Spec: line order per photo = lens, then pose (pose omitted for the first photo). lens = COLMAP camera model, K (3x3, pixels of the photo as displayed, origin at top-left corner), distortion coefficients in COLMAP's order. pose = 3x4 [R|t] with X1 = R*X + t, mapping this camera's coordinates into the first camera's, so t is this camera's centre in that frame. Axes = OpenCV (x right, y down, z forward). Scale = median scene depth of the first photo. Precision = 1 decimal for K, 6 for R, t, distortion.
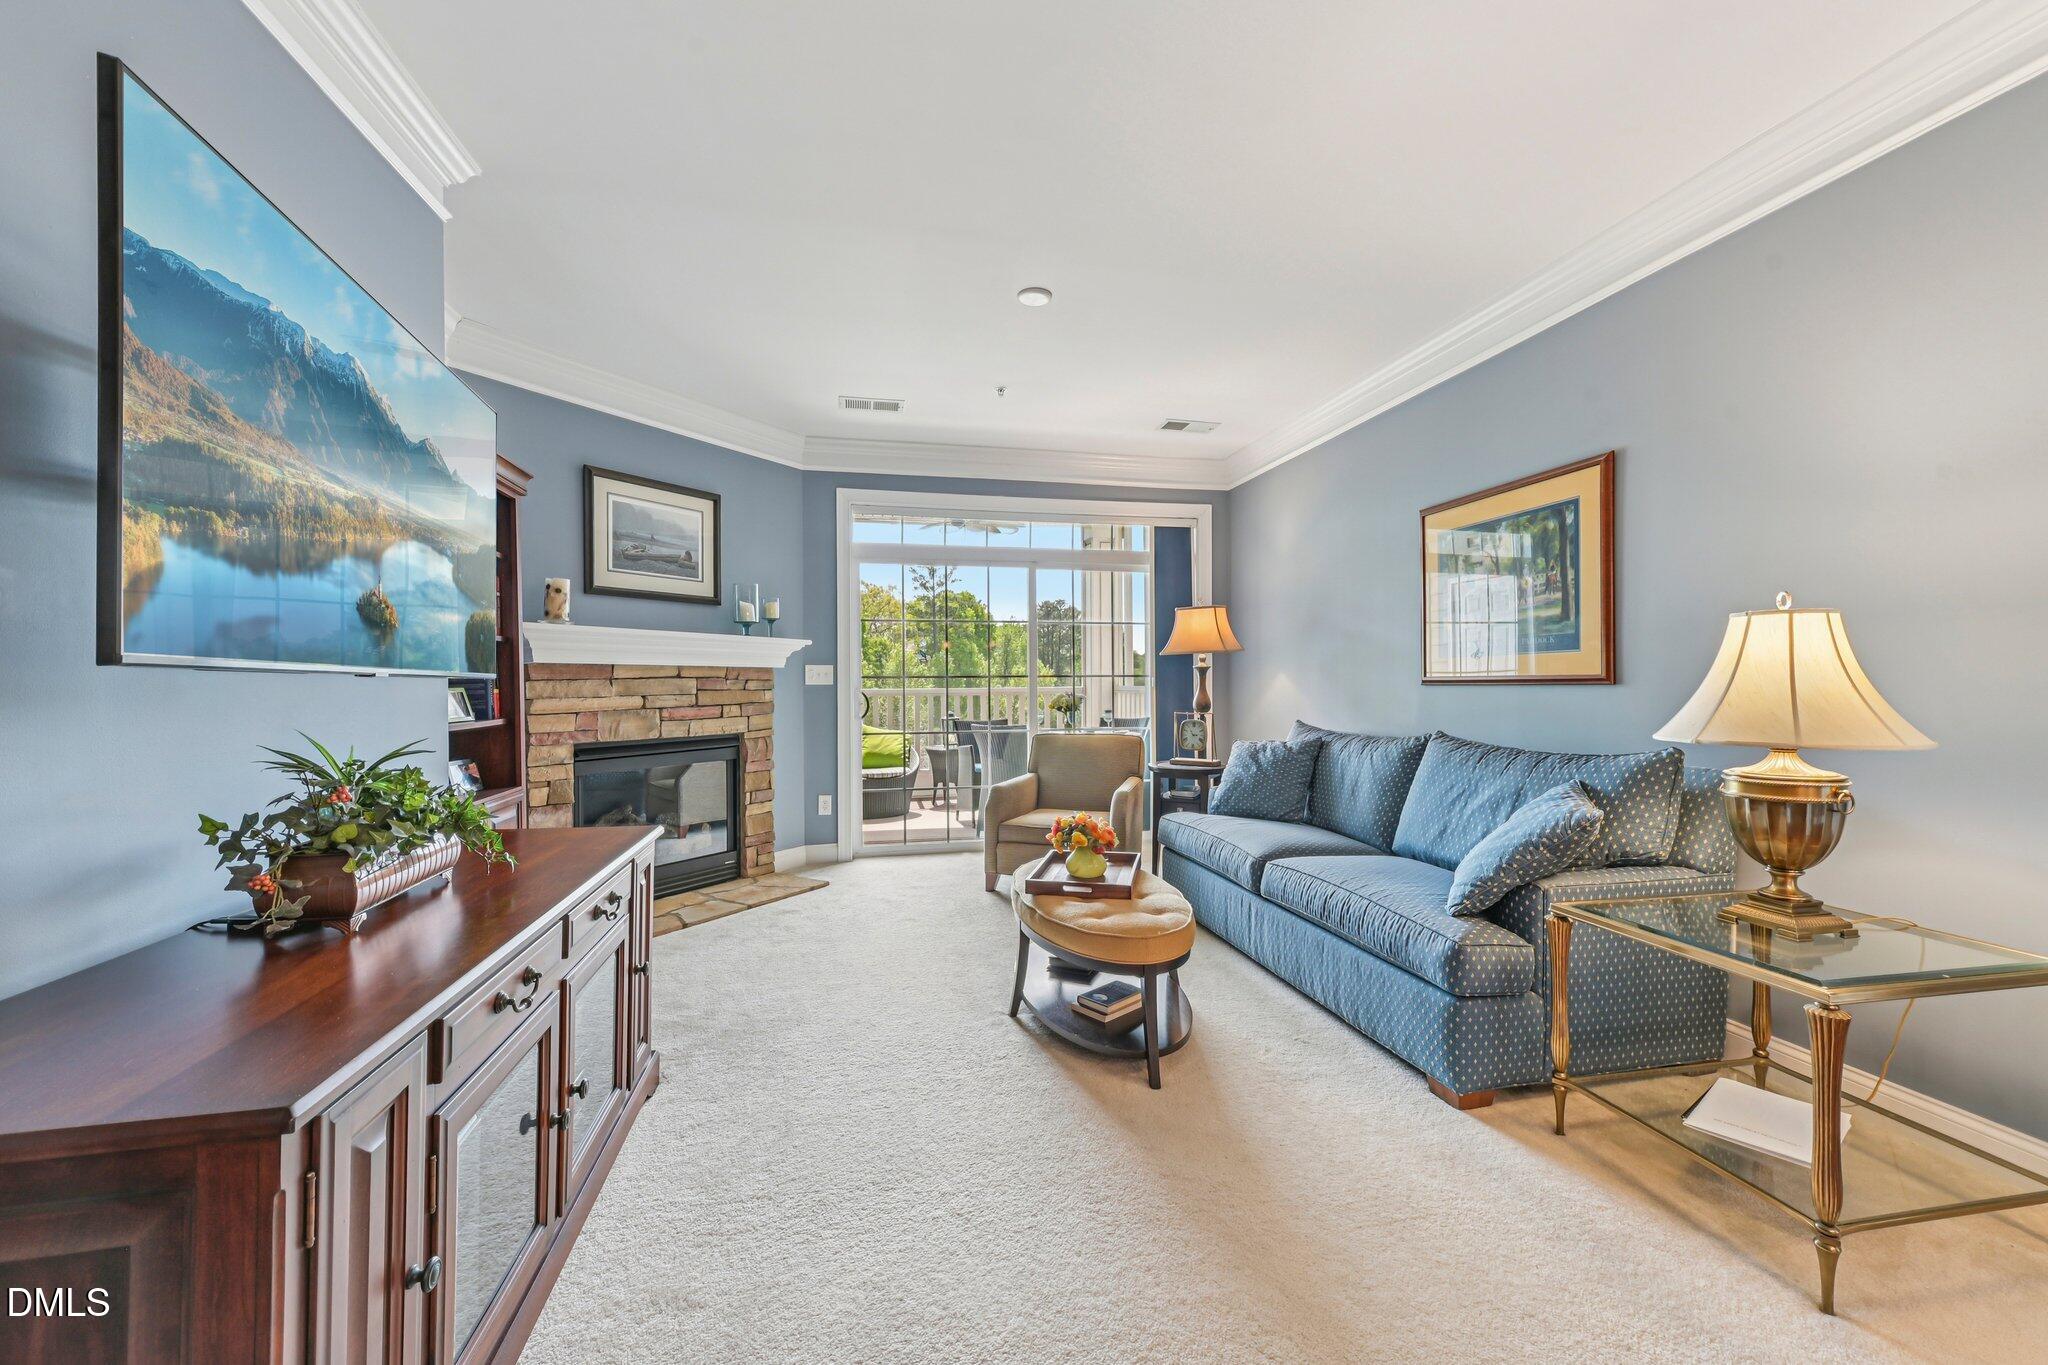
lens RADIAL K [[799.7, 0, 1027.1], [0, 799.7, 687.4], [0, 0, 1]] dist [0.017763, -0.002625]
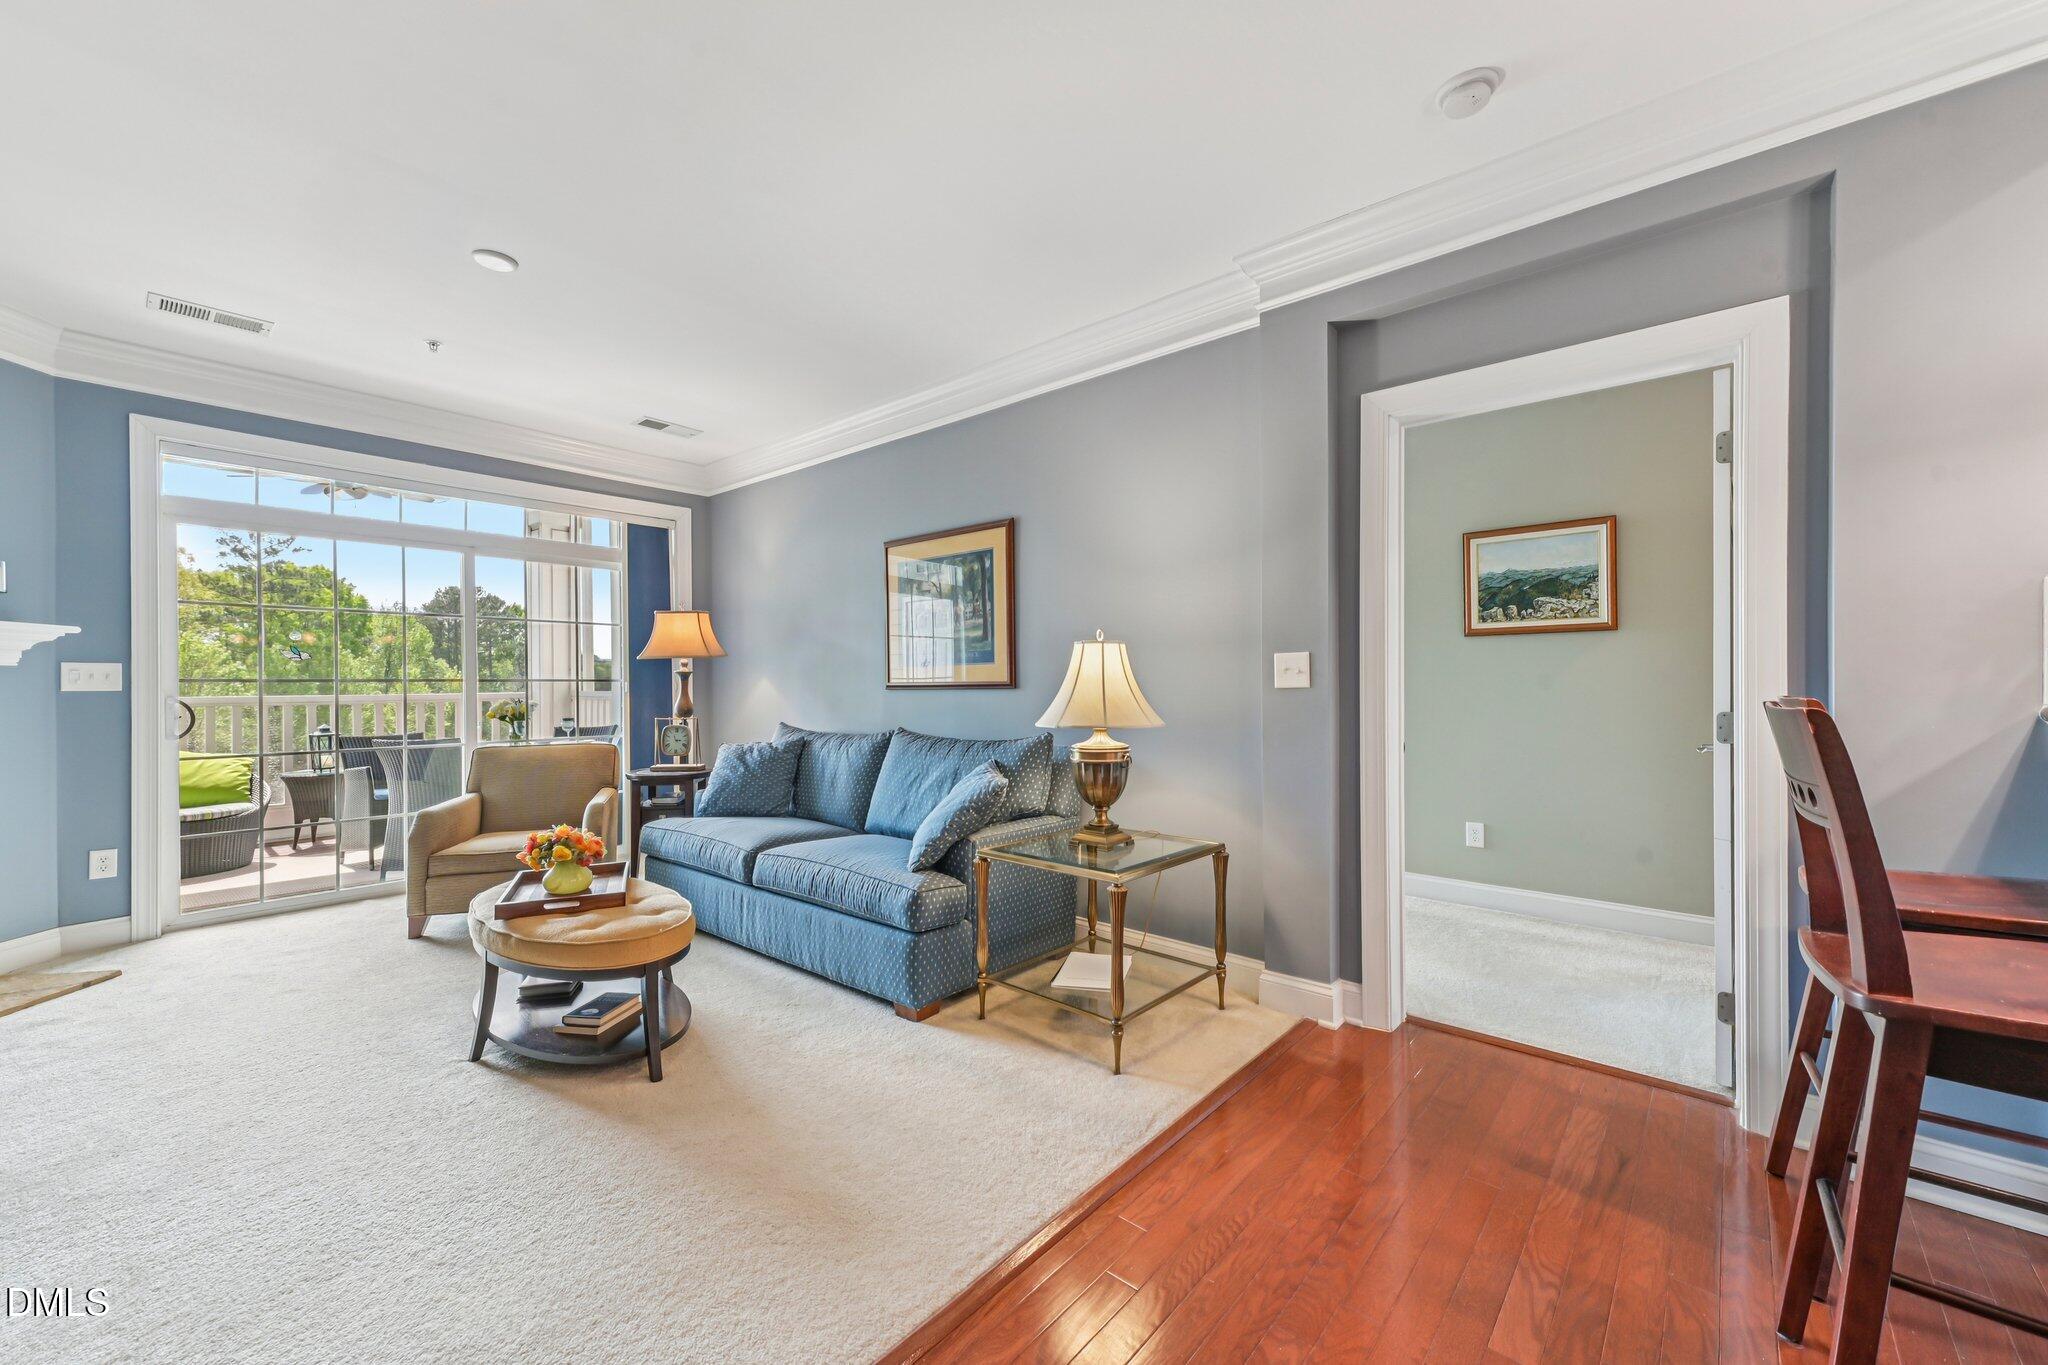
lens RADIAL K [[799.7, 0, 1033.5], [0, 799.7, 690.0], [0, 0, 1]] dist [0.017763, -0.002625]
pose [[0.797094, -0.003257, 0.603846, -0.047709], [0.004915, 0.999987, -0.001094, 0.000255], [-0.603835, 0.003840, 0.797100, -0.072374]]
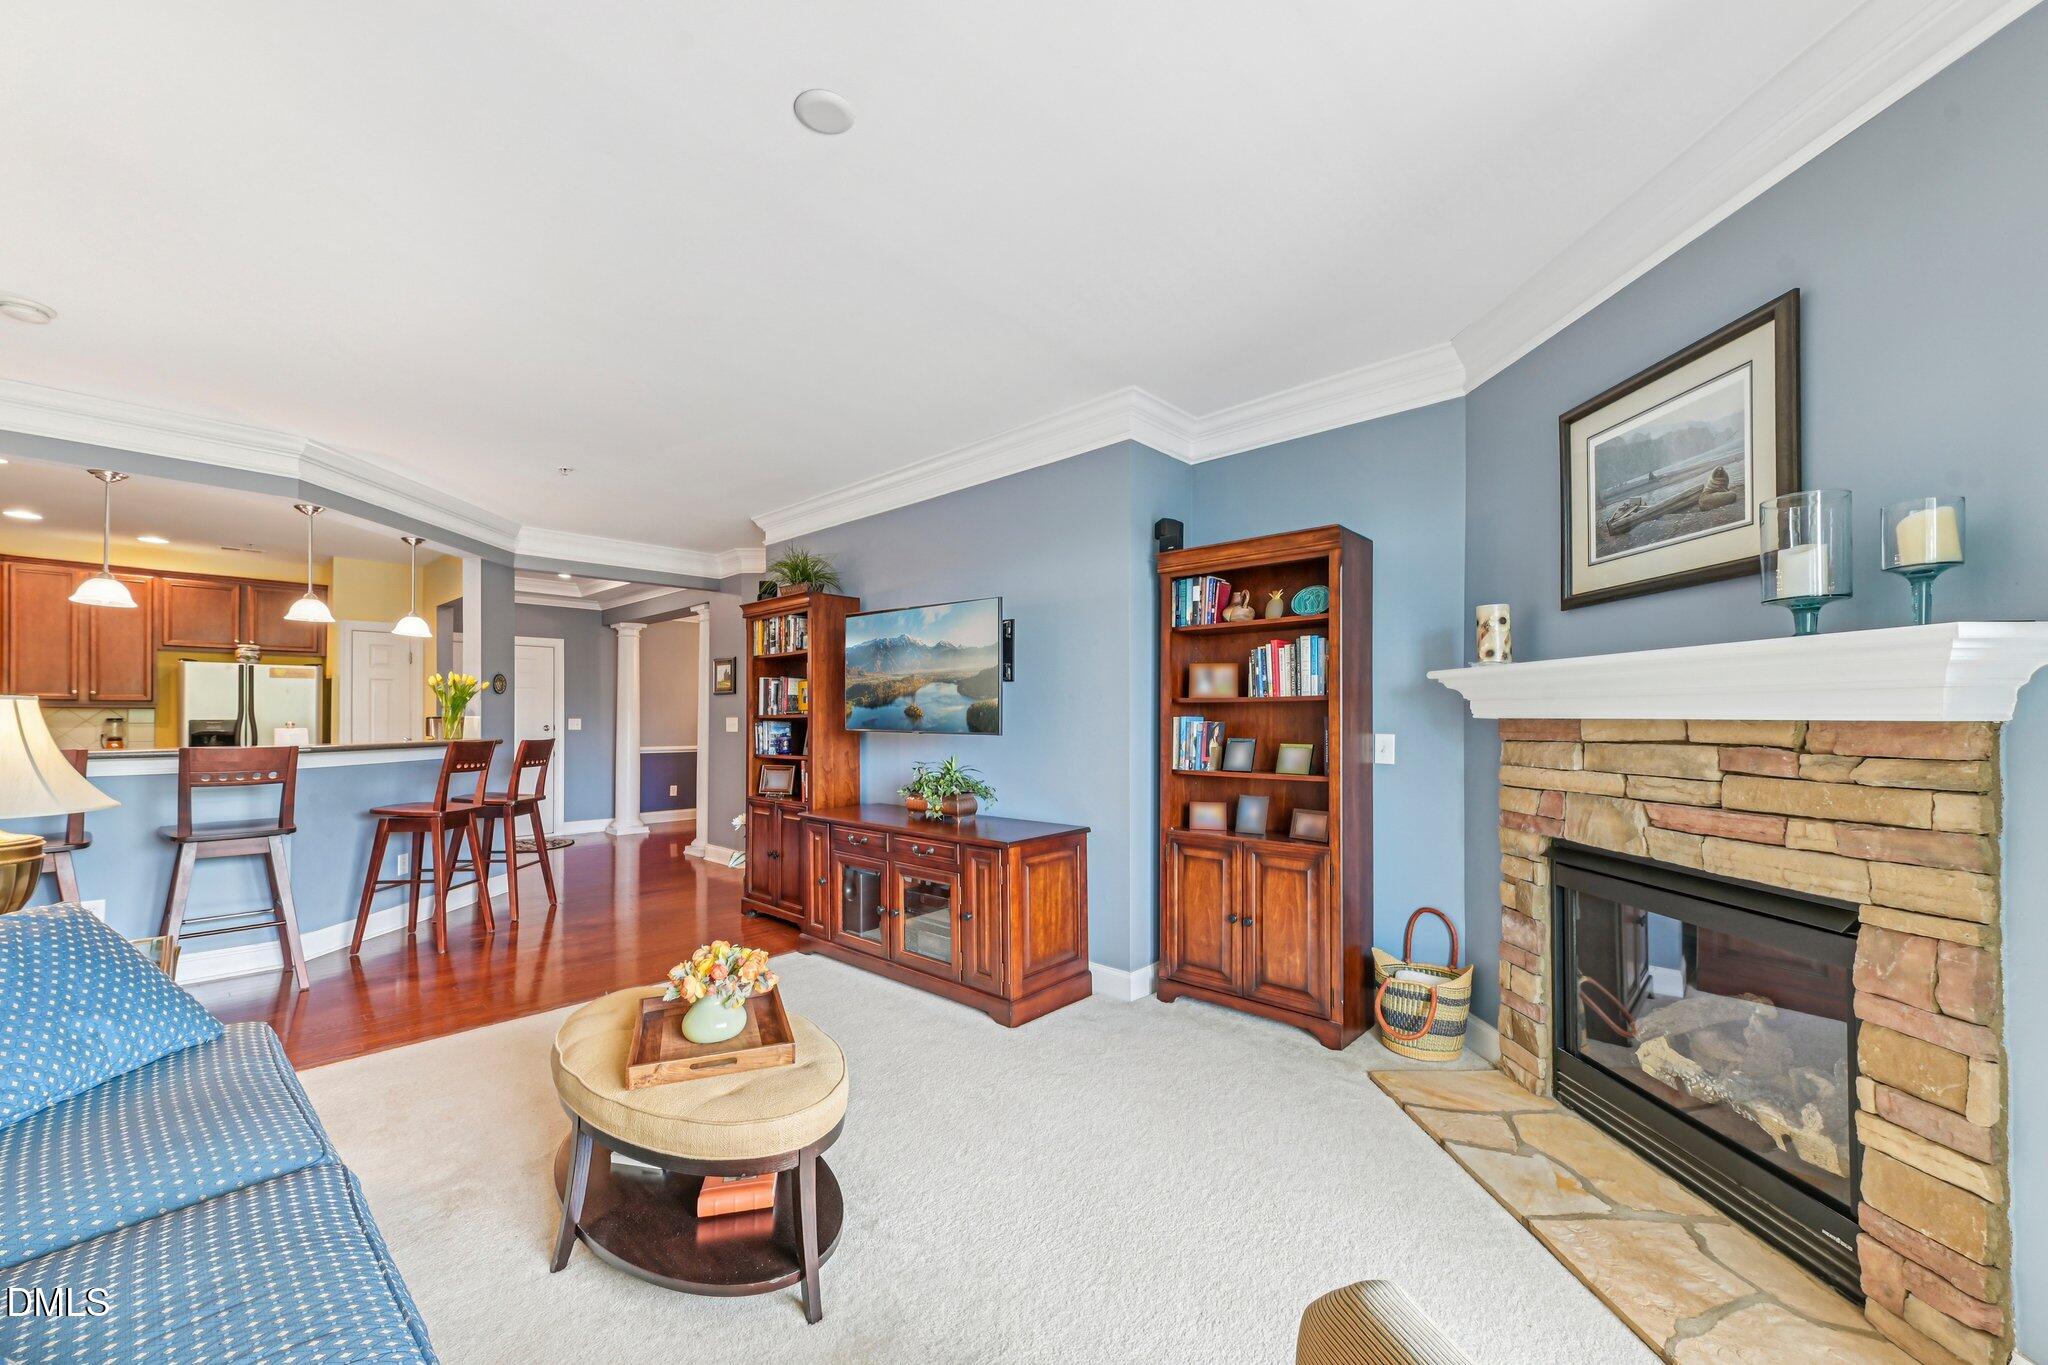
lens RADIAL K [[799.7, 0, 1011.5], [0, 799.7, 700.7], [0, 0, 1]] dist [0.017763, -0.002625]
pose [[-0.828734, -0.000783, -0.559642, 0.193910], [0.004633, 0.999955, -0.008260, -0.039785], [0.559624, -0.009438, -0.828693, 1.303677]]
